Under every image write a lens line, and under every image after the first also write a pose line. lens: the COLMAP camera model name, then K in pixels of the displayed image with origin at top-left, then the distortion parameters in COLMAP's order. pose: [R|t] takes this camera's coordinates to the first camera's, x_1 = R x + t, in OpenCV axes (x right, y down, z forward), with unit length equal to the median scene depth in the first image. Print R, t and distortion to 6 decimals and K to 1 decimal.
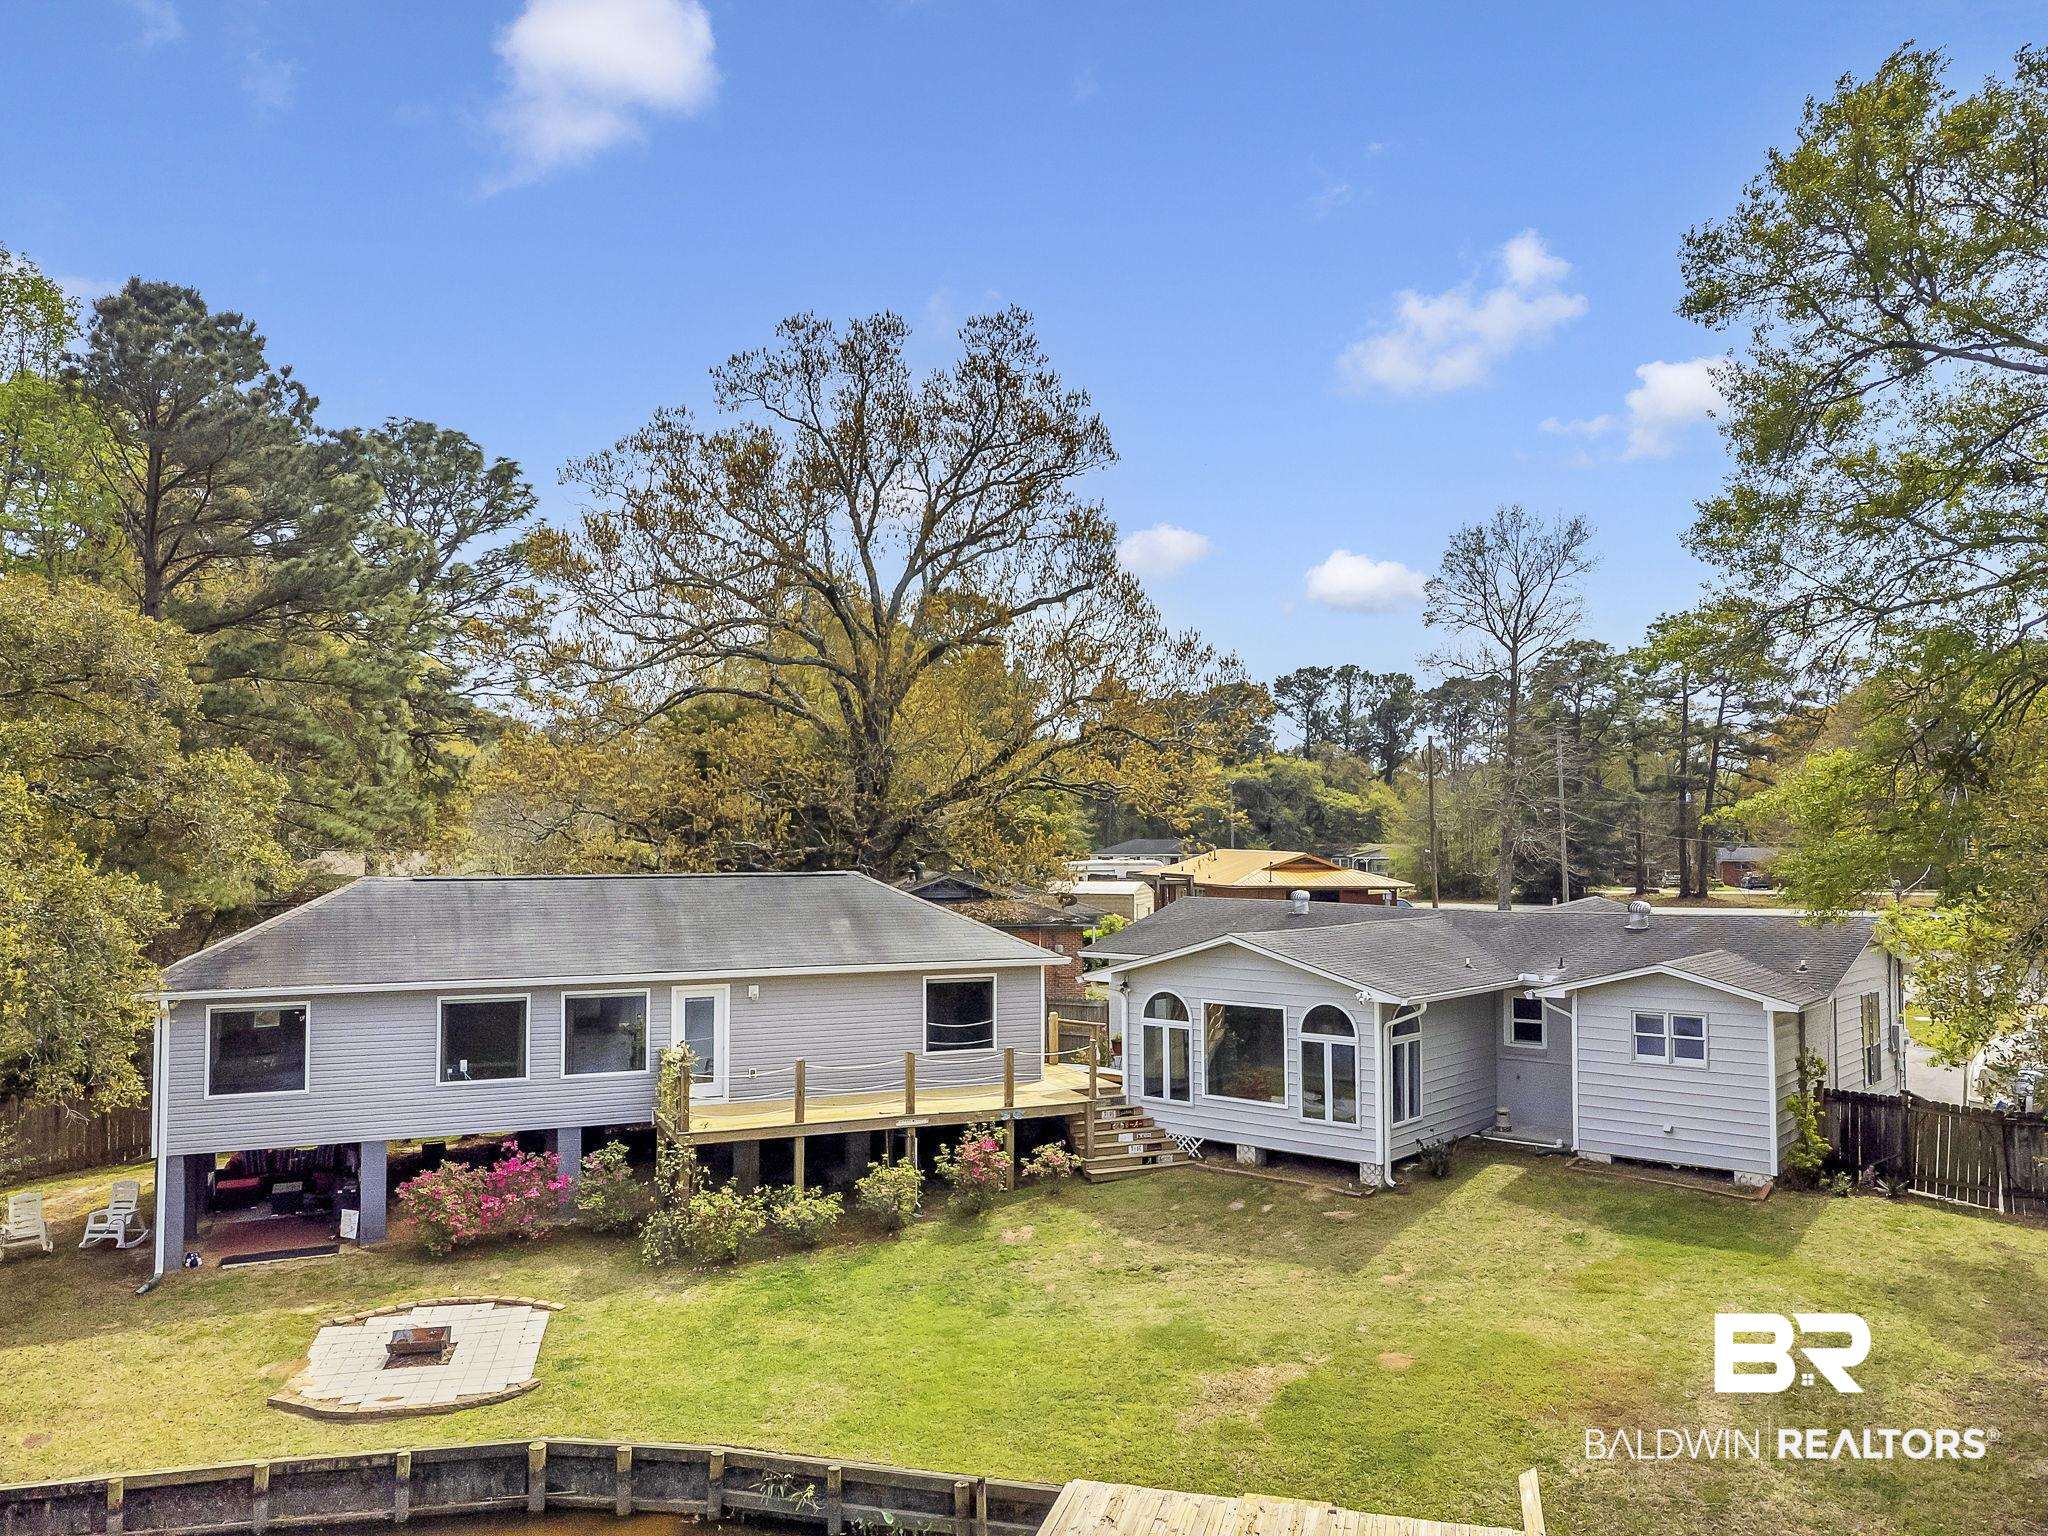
lens RADIAL K [[1568.7, 0, 1026.3], [0, 1568.7, 766.3], [0, 0, 1]] dist [0.019955, 0.004678]
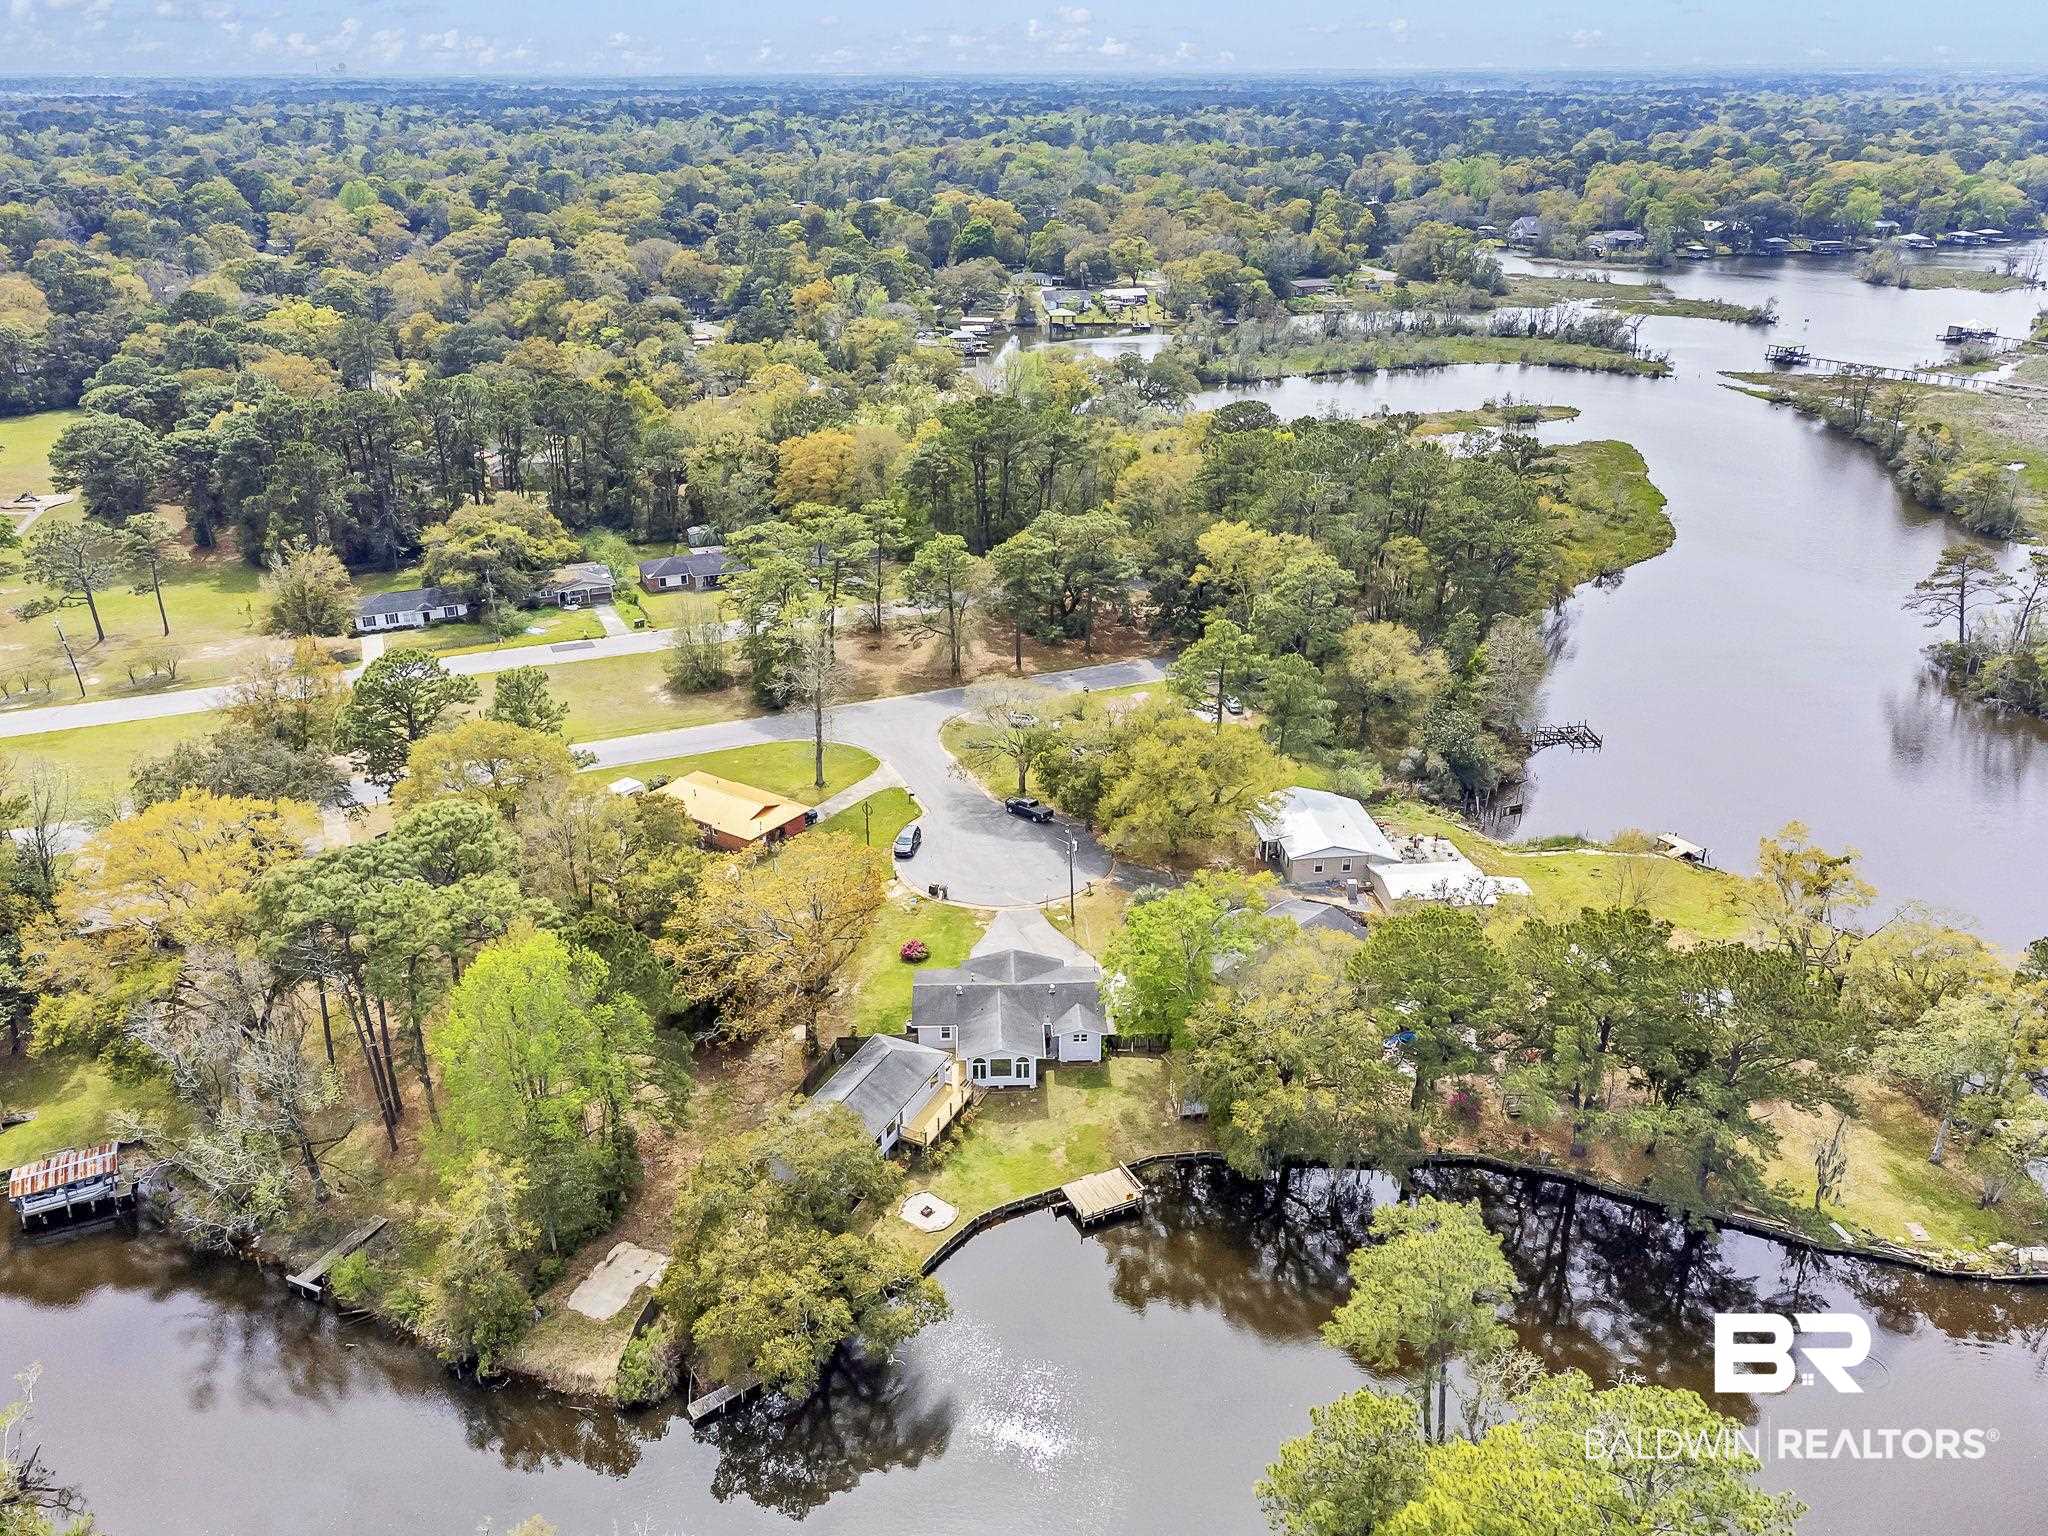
lens RADIAL K [[1572.0, 0, 1027.3], [0, 1572.0, 762.8], [0, 0, 1]] dist [0.103434, -0.282878]
pose [[0.738653, -0.273851, 0.615952, -2.402010], [-0.035963, 0.896448, 0.441686, -2.656090], [-0.673126, -0.348405, 0.652316, -1.700855]]
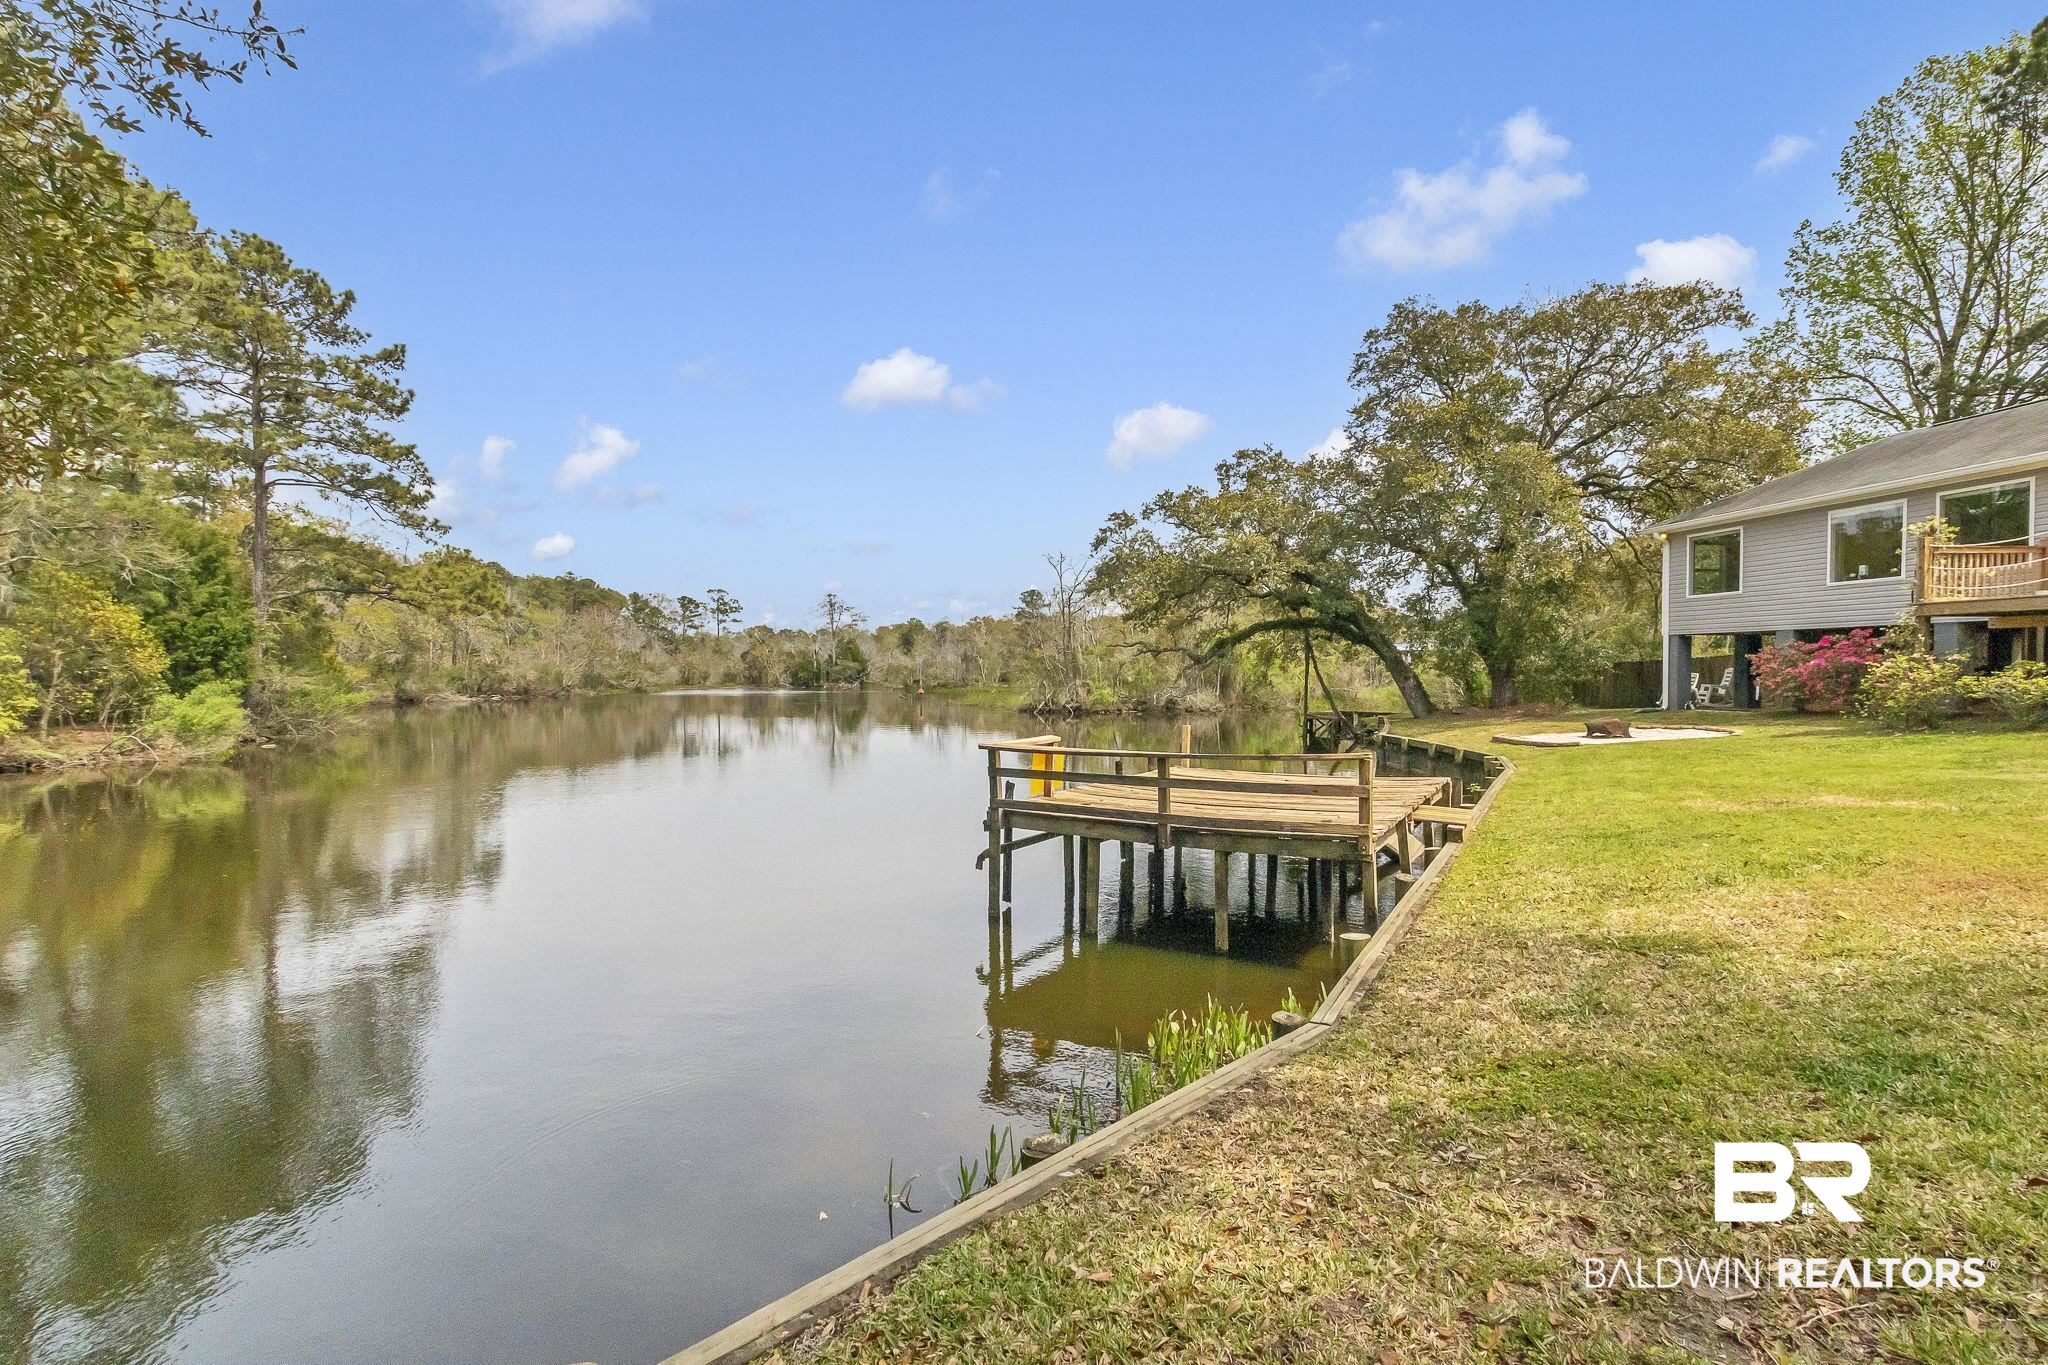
lens RADIAL K [[948.3, 0, 1018.9], [0, 948.3, 694.5], [0, 0, 1]] dist [0.000170, -0.000908]
pose [[-0.257482, 0.025244, -0.965953, 0.482027], [0.044853, 0.998893, 0.014149, 0.244917], [0.965241, -0.039683, -0.258330, 0.580195]]
